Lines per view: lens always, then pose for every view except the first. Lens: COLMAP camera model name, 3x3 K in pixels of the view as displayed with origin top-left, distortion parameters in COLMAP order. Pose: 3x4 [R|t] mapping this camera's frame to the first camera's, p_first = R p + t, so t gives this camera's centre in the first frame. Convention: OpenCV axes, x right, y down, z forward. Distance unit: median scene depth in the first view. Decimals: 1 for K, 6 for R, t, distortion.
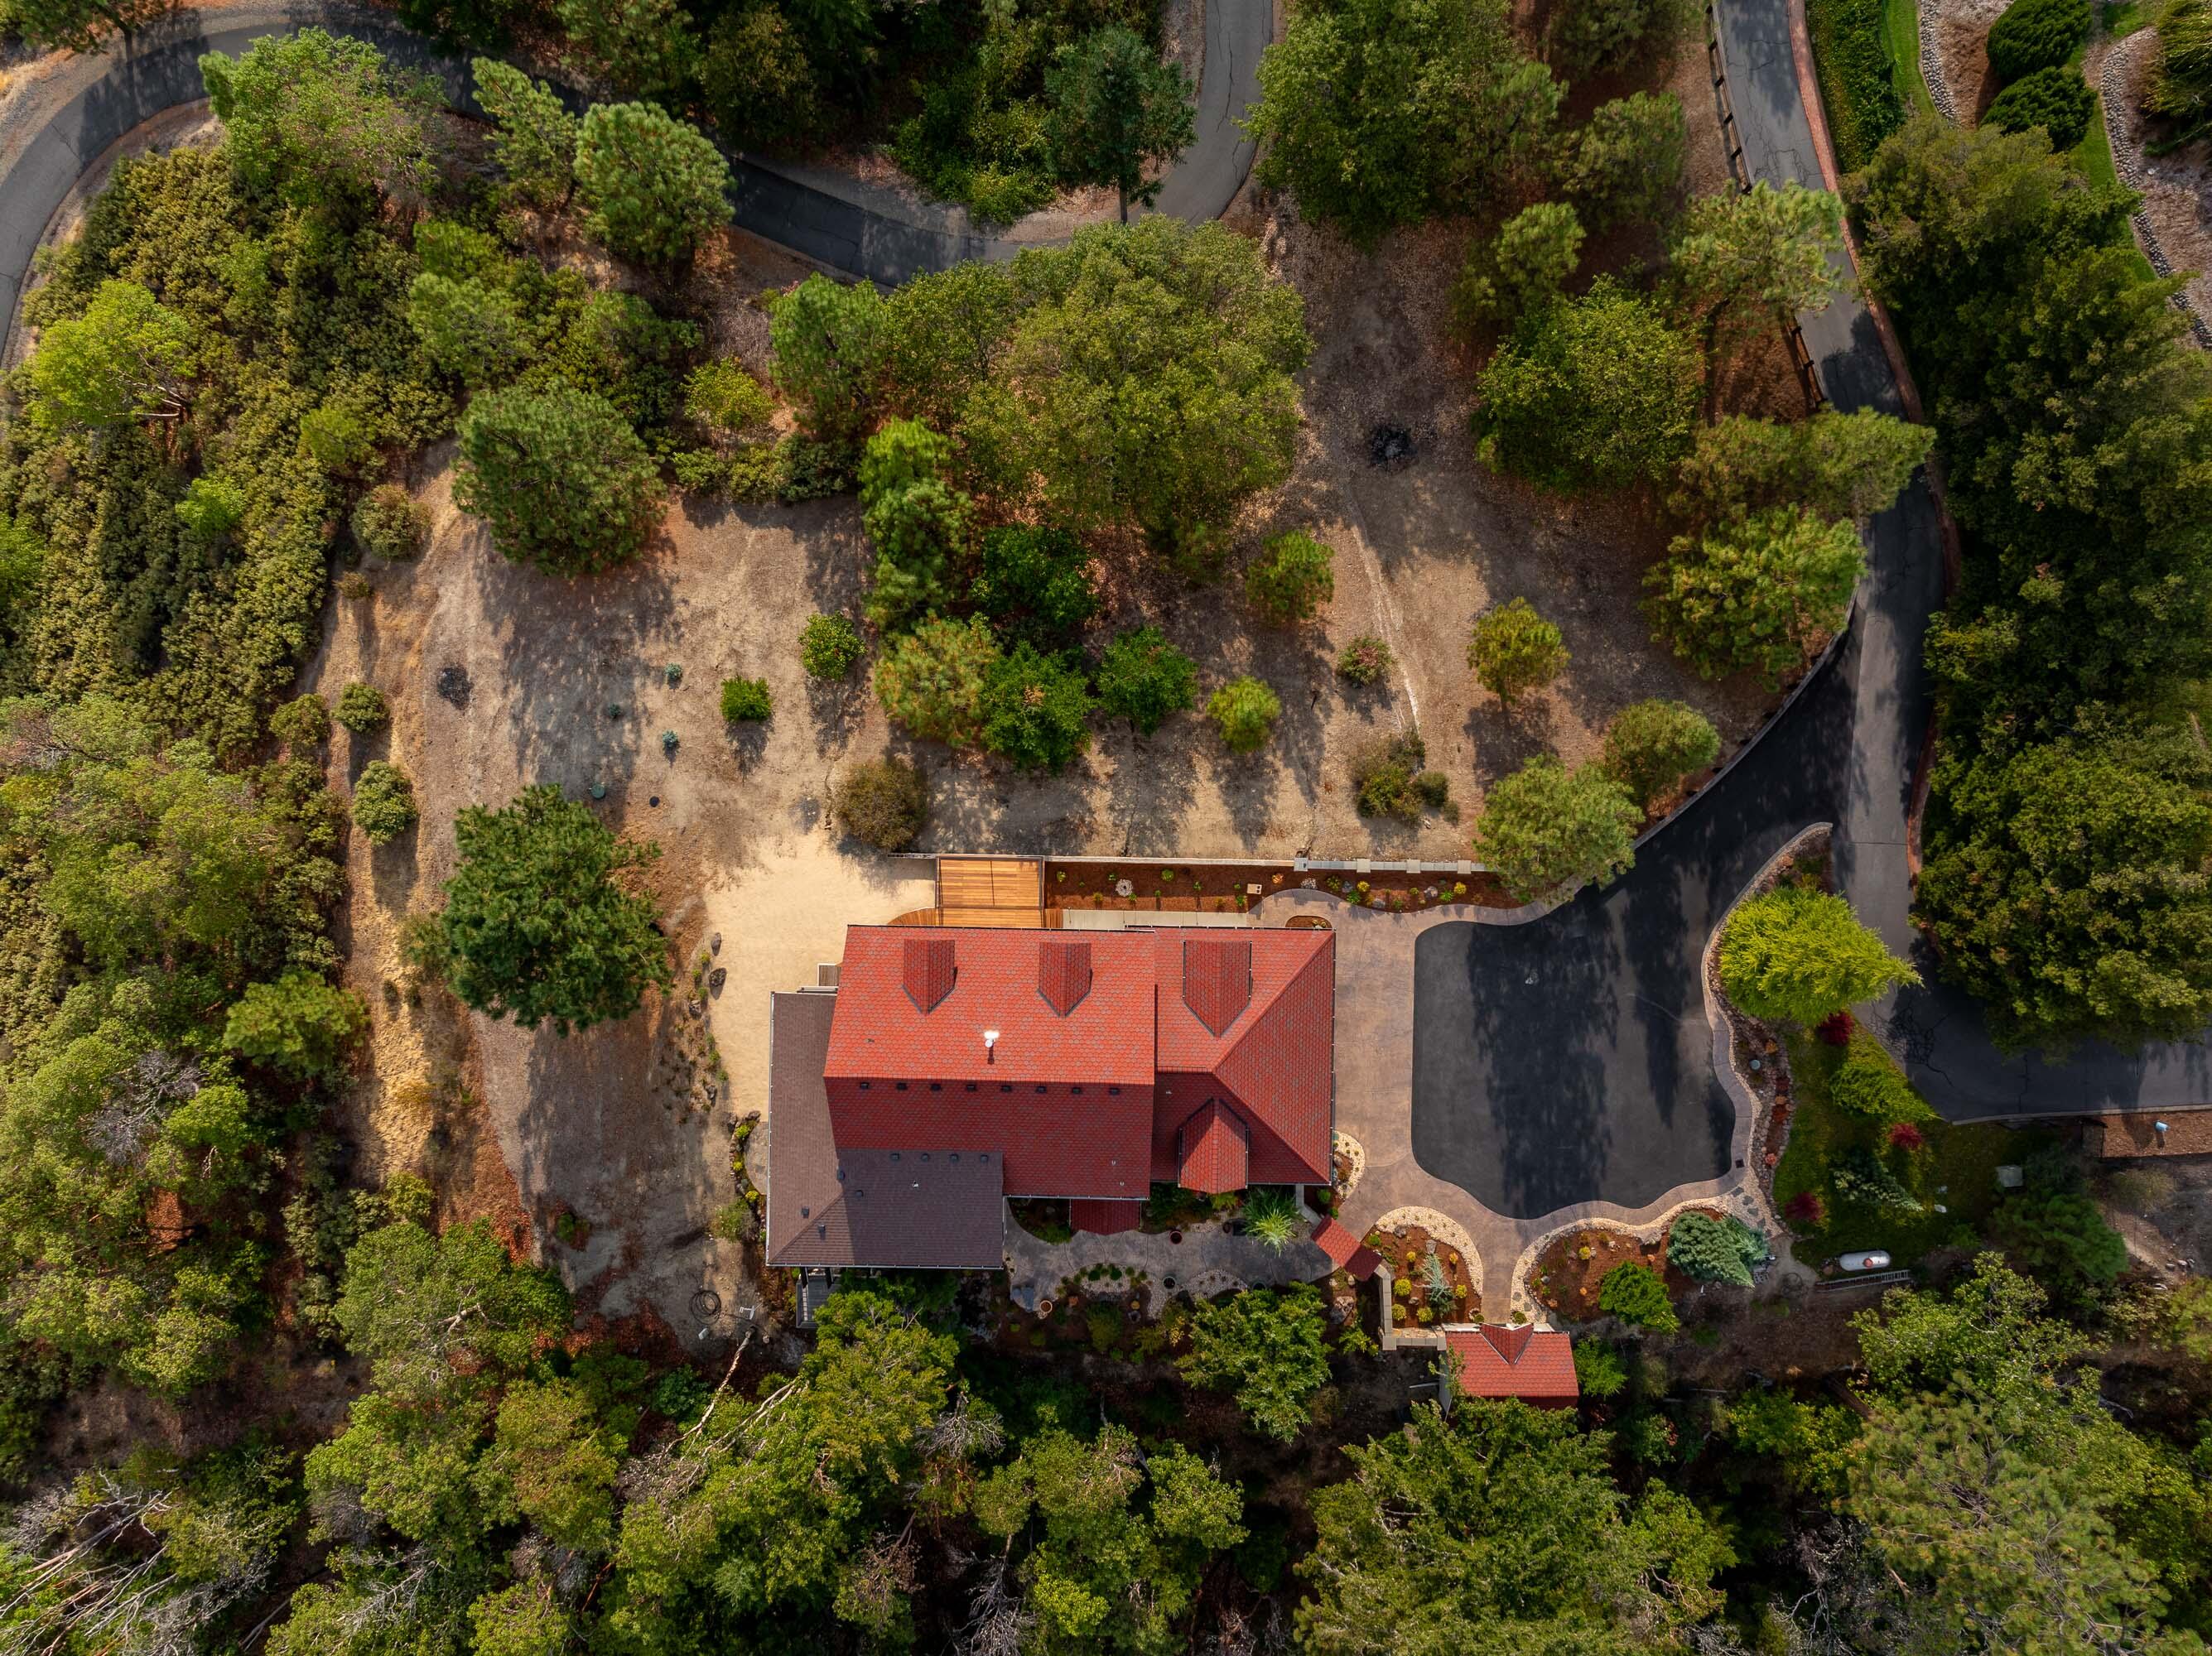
lens RADIAL K [[1578.1, 0, 1106.0], [0, 1578.1, 828.0], [0, 0, 1]] dist [-0.056436, 0.029699]
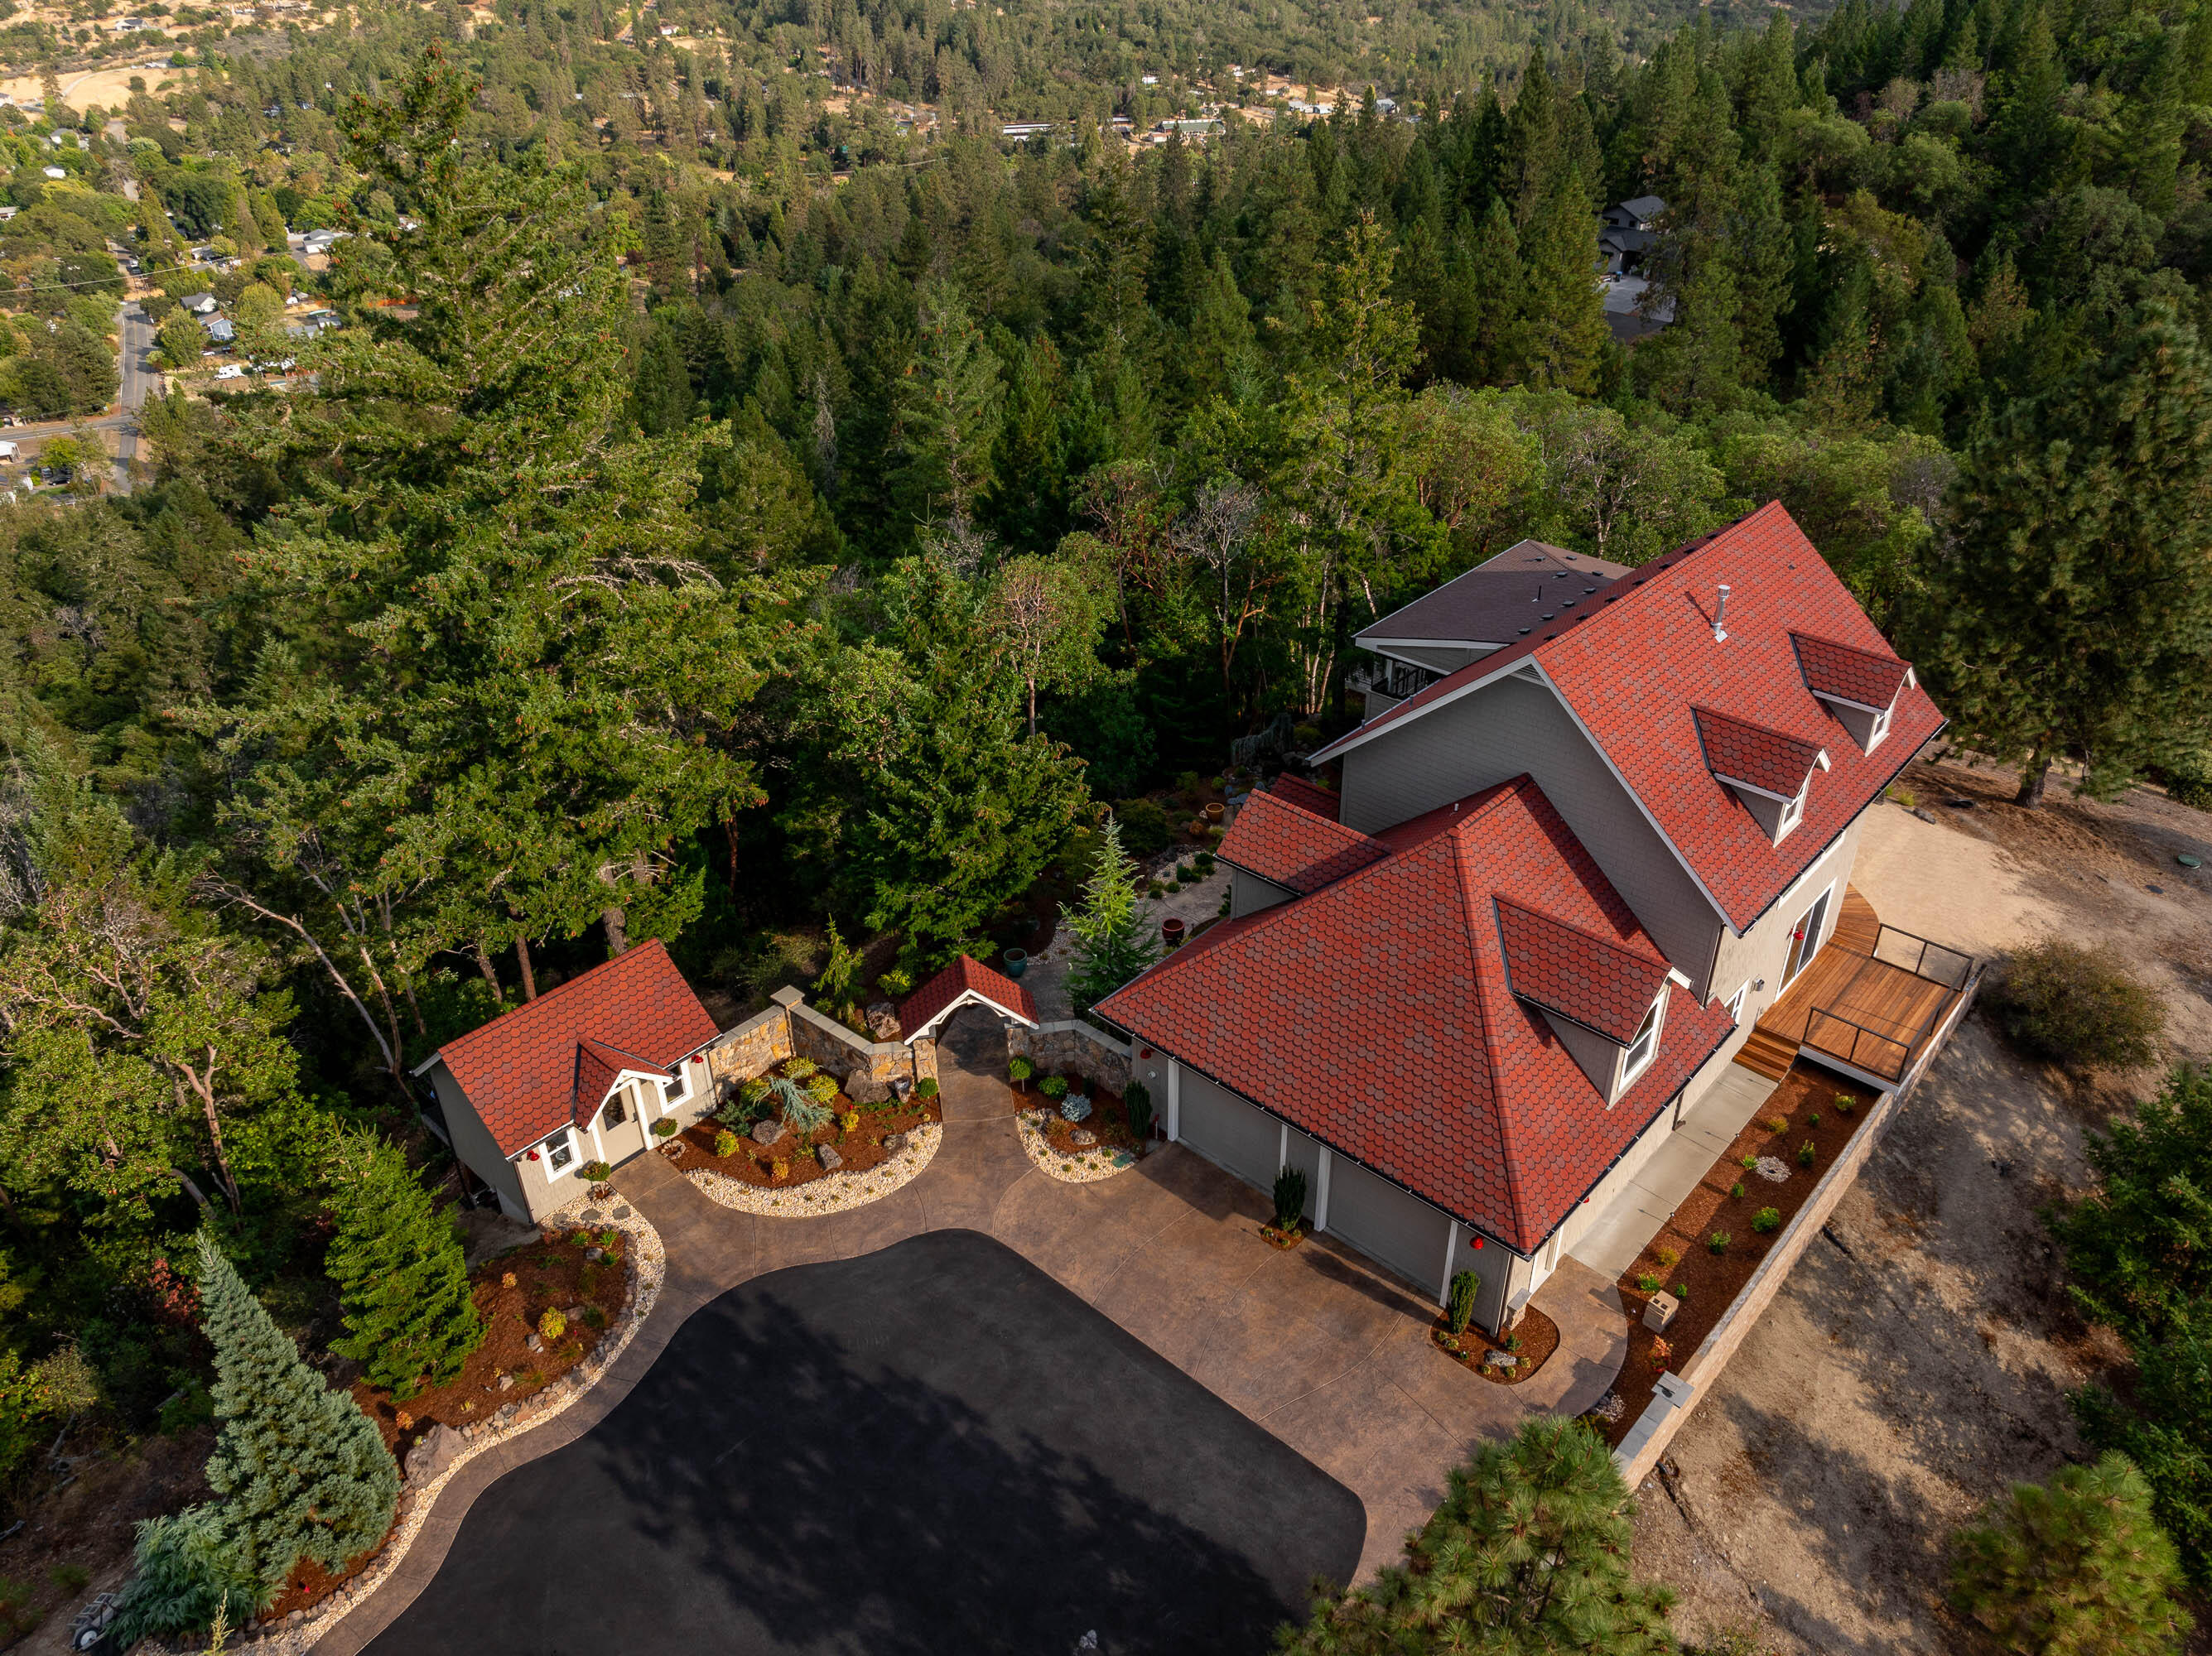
lens RADIAL K [[1578.1, 0, 1106.0], [0, 1578.1, 828.0], [0, 0, 1]] dist [-0.056436, 0.029699]
pose [[-0.660297, 0.395885, -0.638187, 0.425357], [-0.750802, -0.328212, 0.573213, -0.052130], [0.017466, 0.857643, 0.513949, 0.650244]]
